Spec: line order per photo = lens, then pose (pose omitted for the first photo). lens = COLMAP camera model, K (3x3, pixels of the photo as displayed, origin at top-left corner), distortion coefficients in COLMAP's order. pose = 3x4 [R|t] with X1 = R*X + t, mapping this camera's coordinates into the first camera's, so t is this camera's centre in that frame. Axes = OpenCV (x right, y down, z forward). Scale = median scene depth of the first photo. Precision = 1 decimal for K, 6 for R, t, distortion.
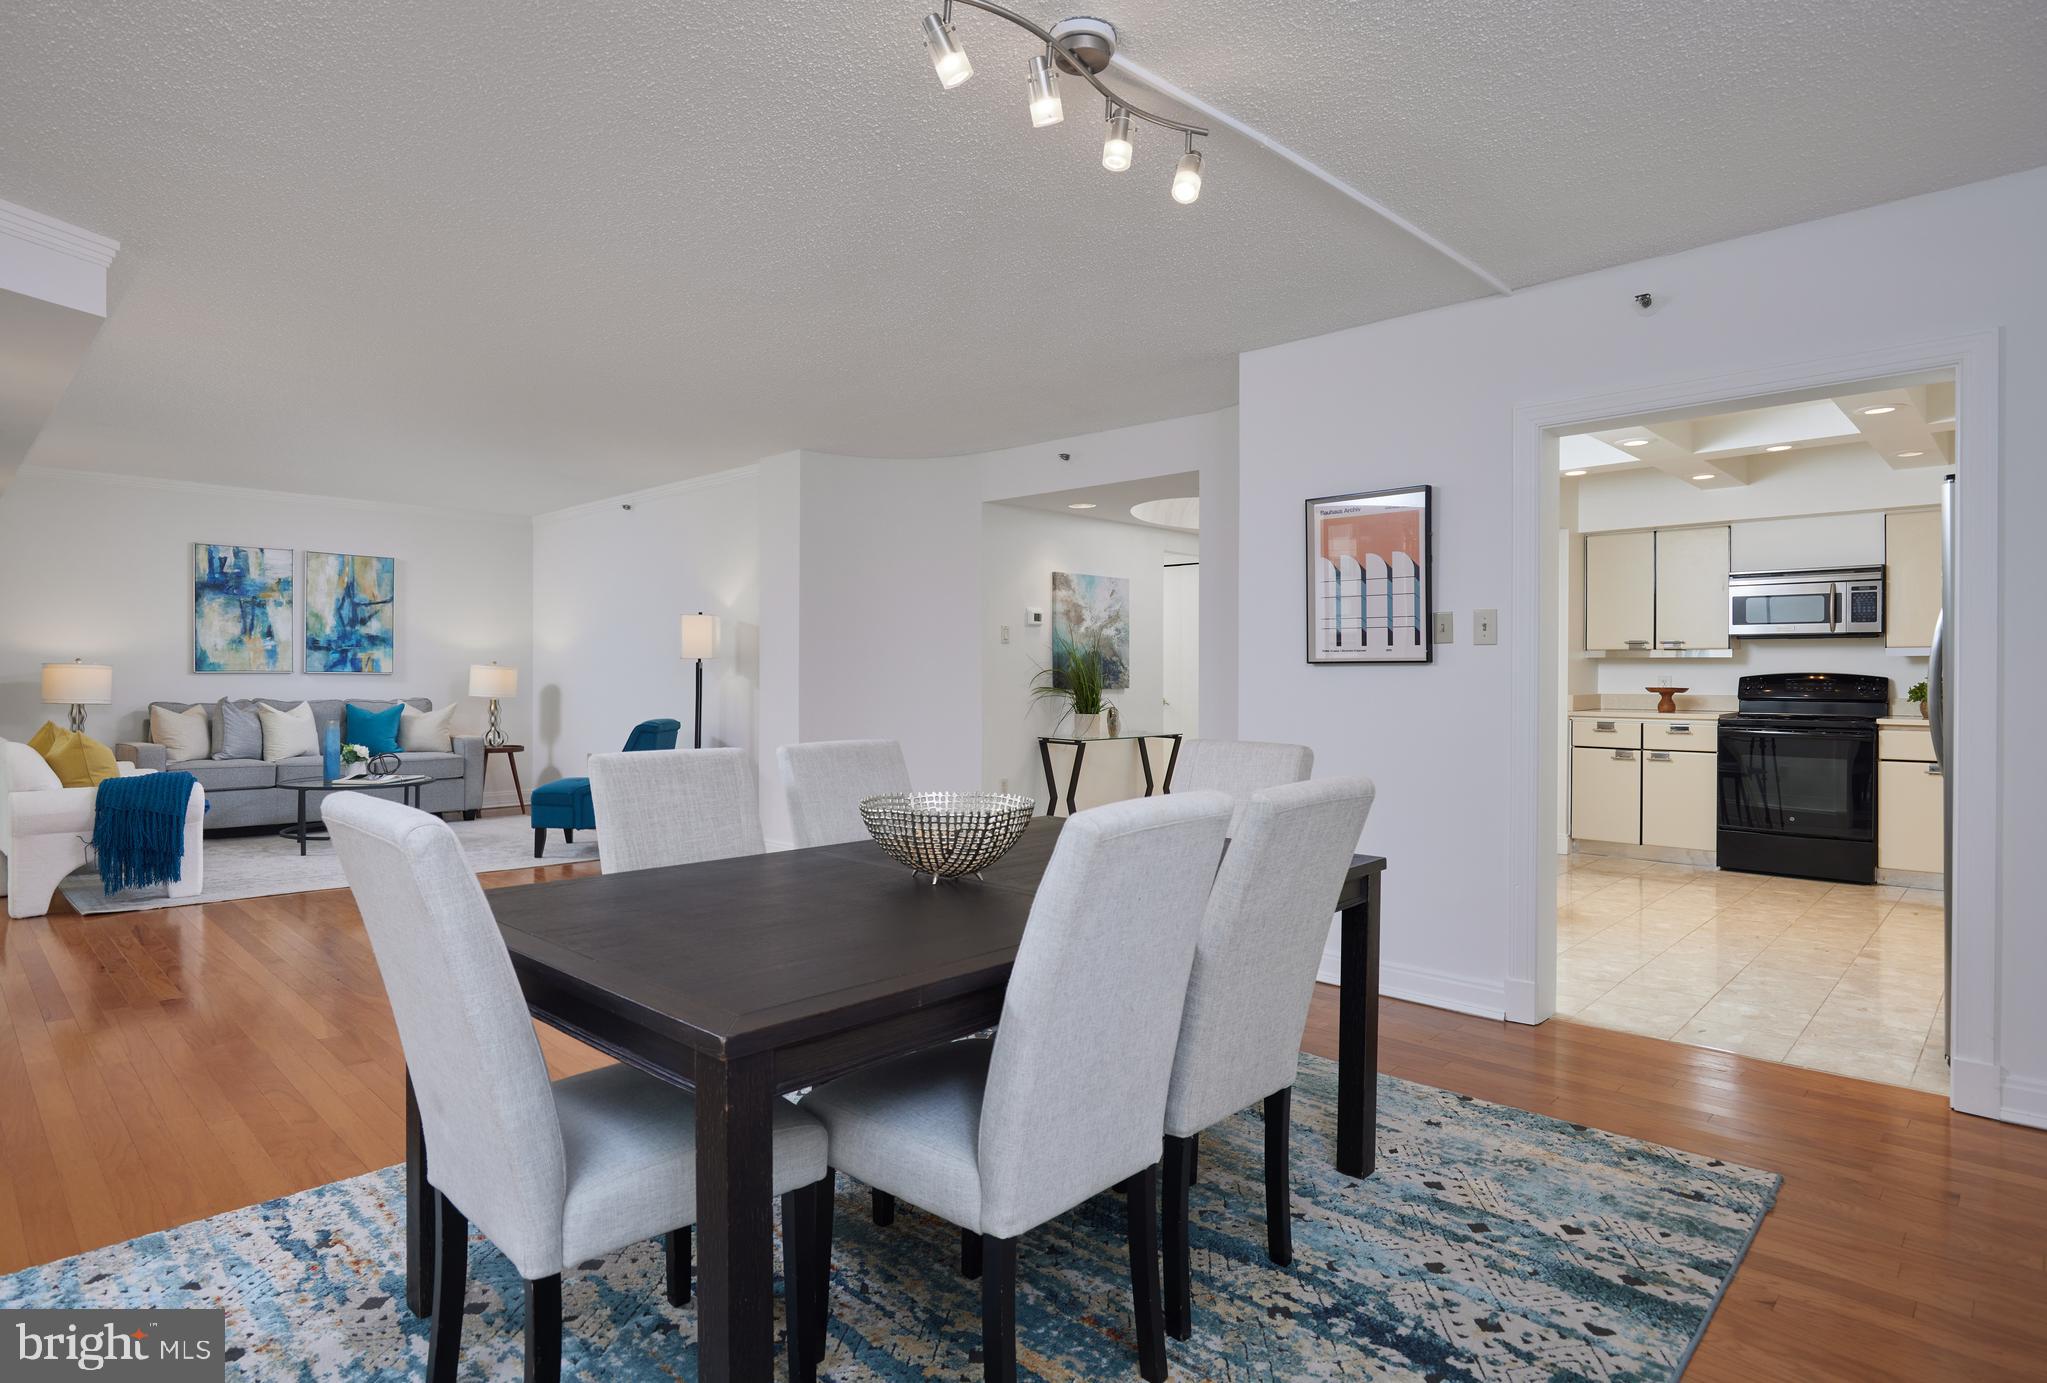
lens RADIAL K [[1107.8, 0, 1002.5], [0, 1107.8, 674.9], [0, 0, 1]] dist [-0.019969, 0.001600]
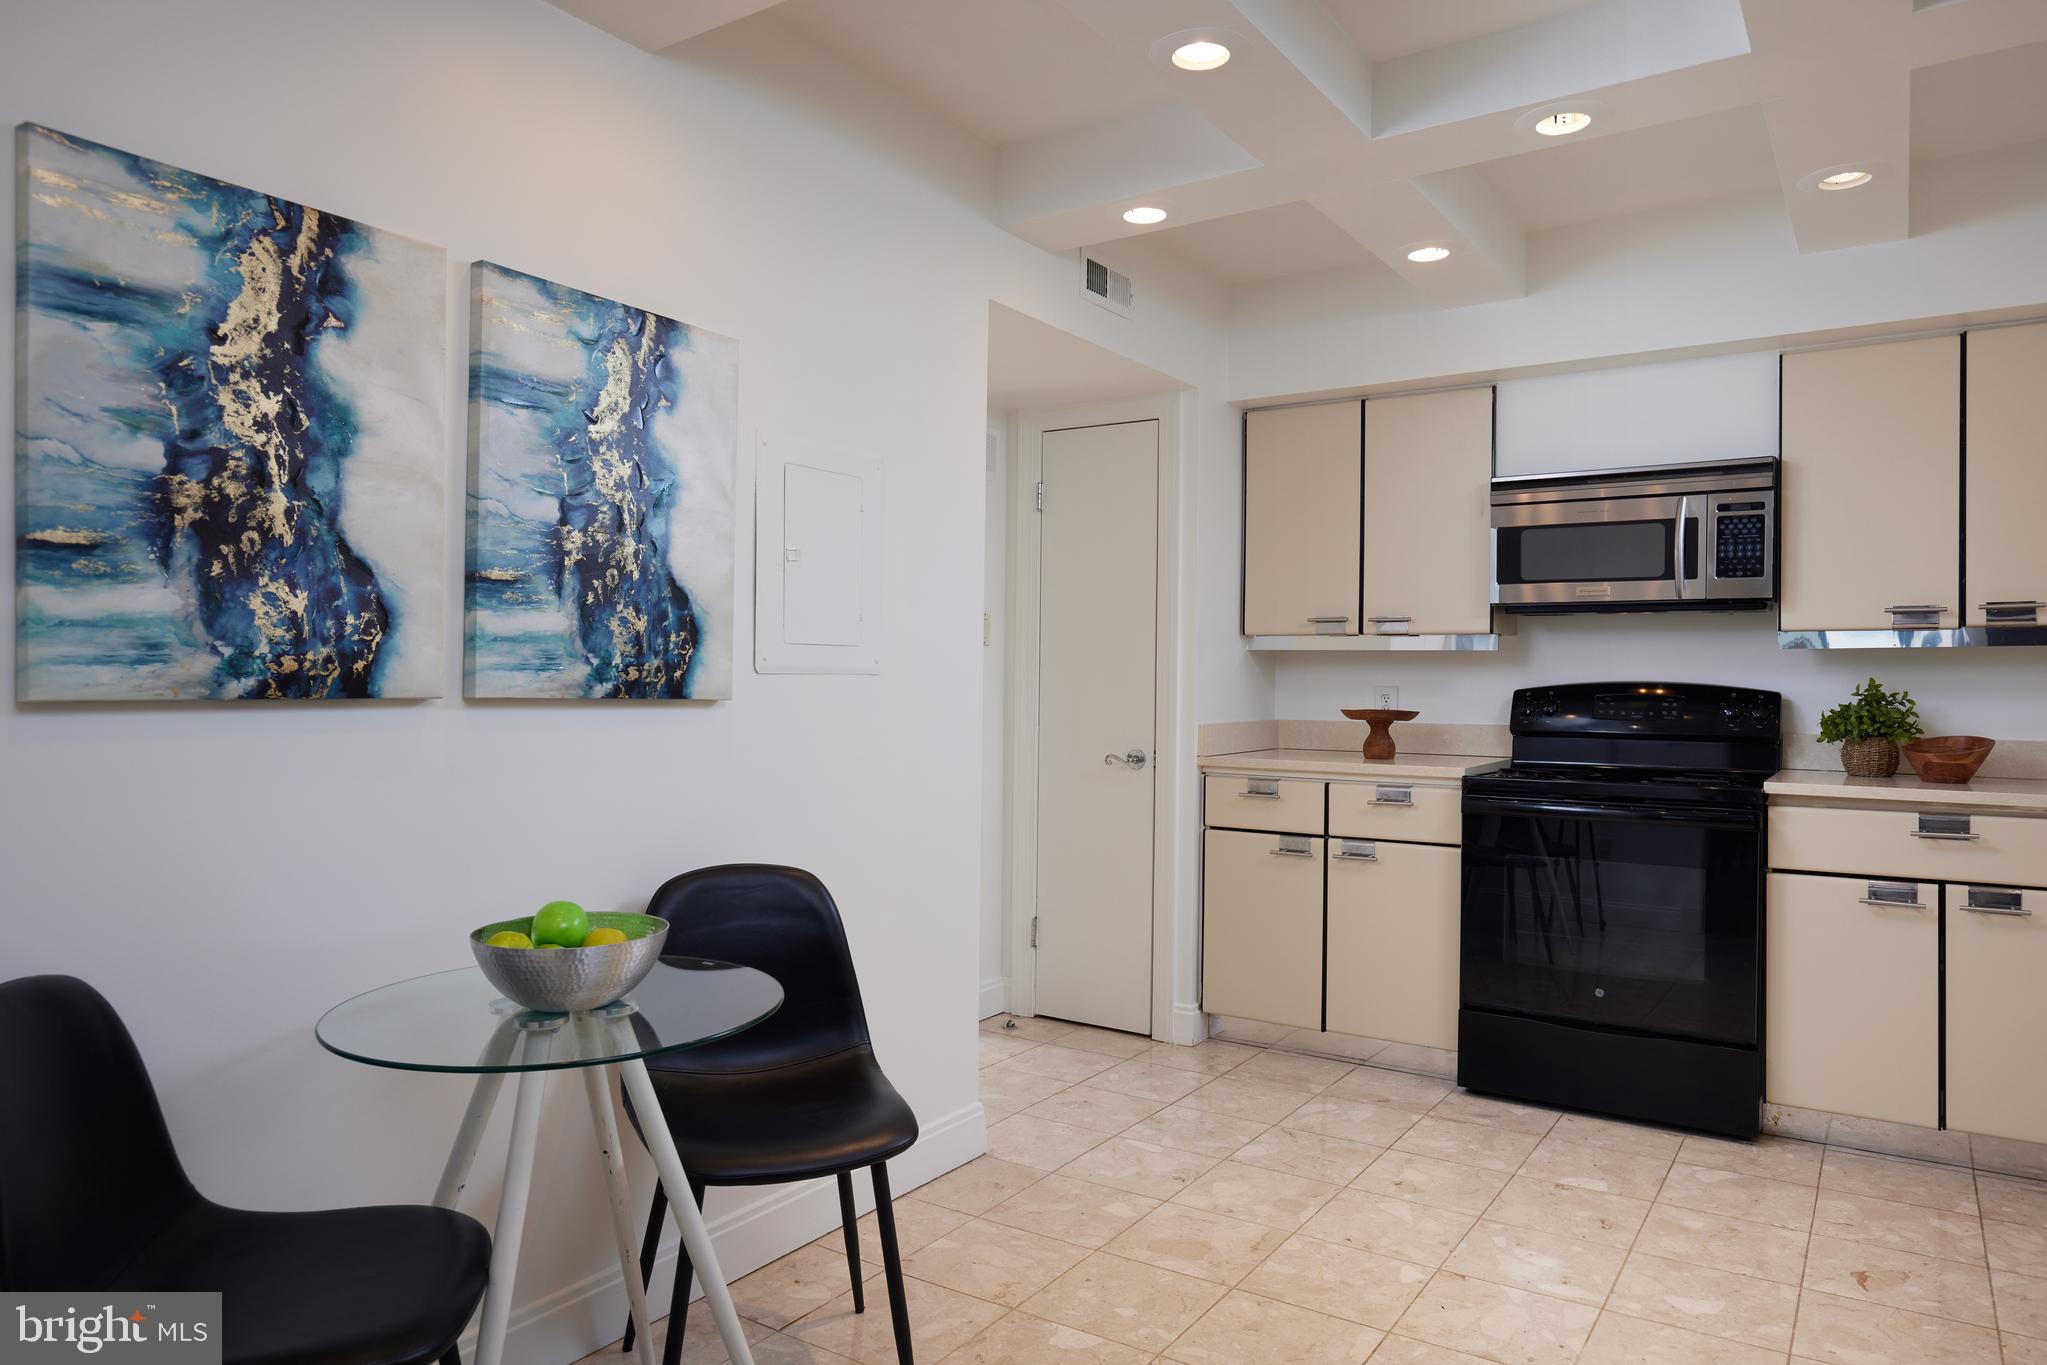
lens RADIAL K [[1305.5, 0, 1035.2], [0, 1305.5, 684.9], [0, 0, 1]] dist [-0.002776, 0.004205]
pose [[0.981555, 0.004351, 0.191129, 0.374015], [-0.004921, 0.999985, 0.002506, -0.000892], [-0.191115, -0.003400, 0.981562, 0.496001]]
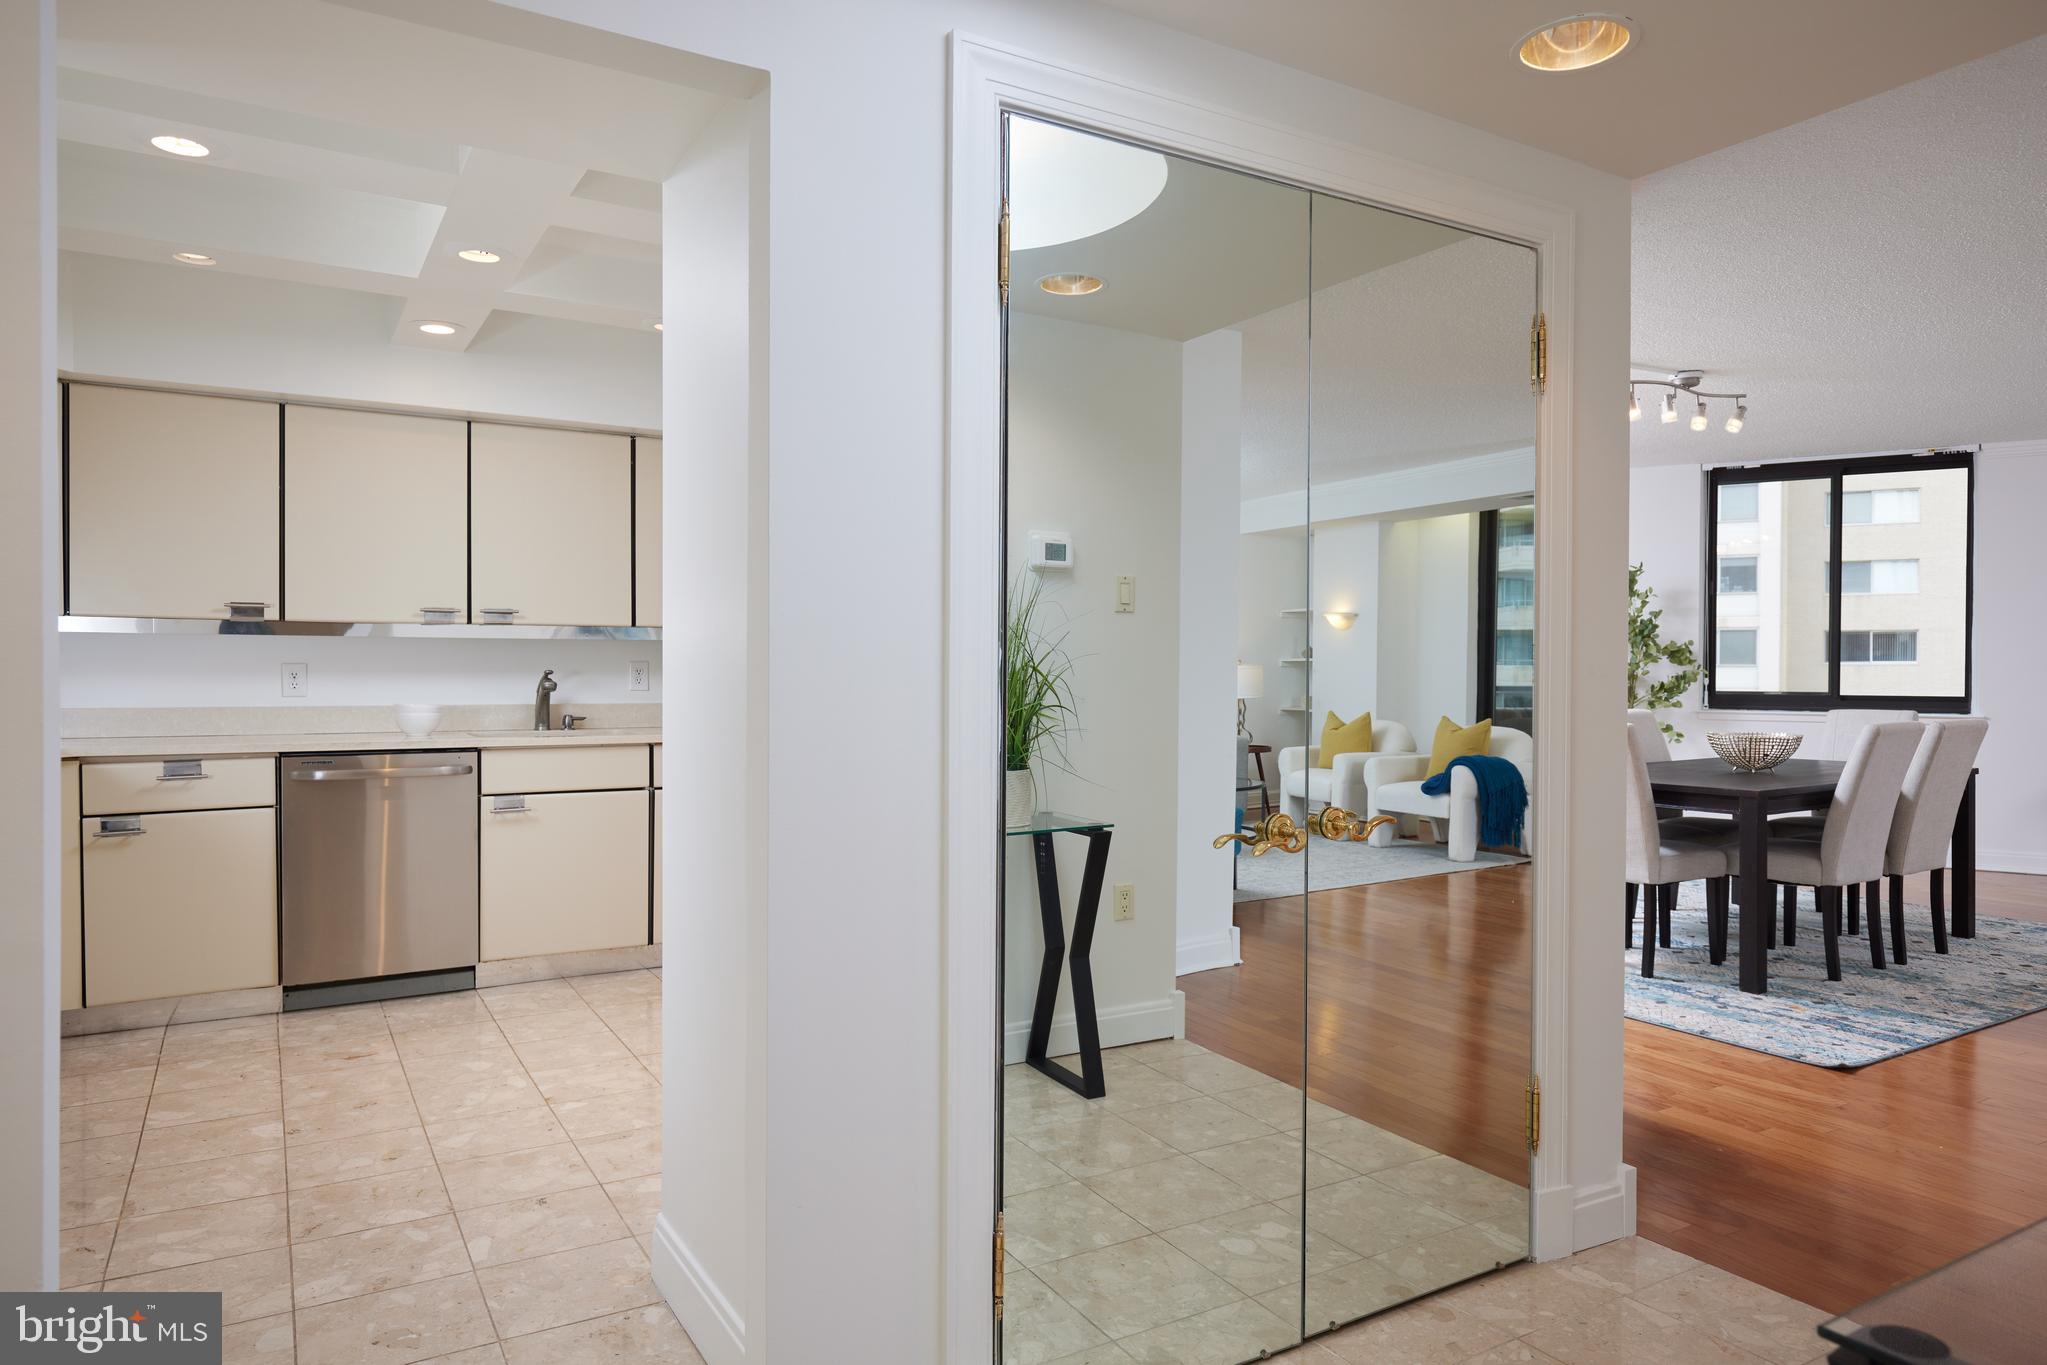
lens RADIAL K [[1305.5, 0, 1043.2], [0, 1305.5, 682.9], [0, 0, 1]] dist [-0.002776, 0.004205]
pose [[-0.970892, -0.008081, 0.239383, 0.243615], [-0.005367, 0.999914, 0.011987, -0.002423], [-0.239459, 0.010353, -0.970851, 1.362948]]
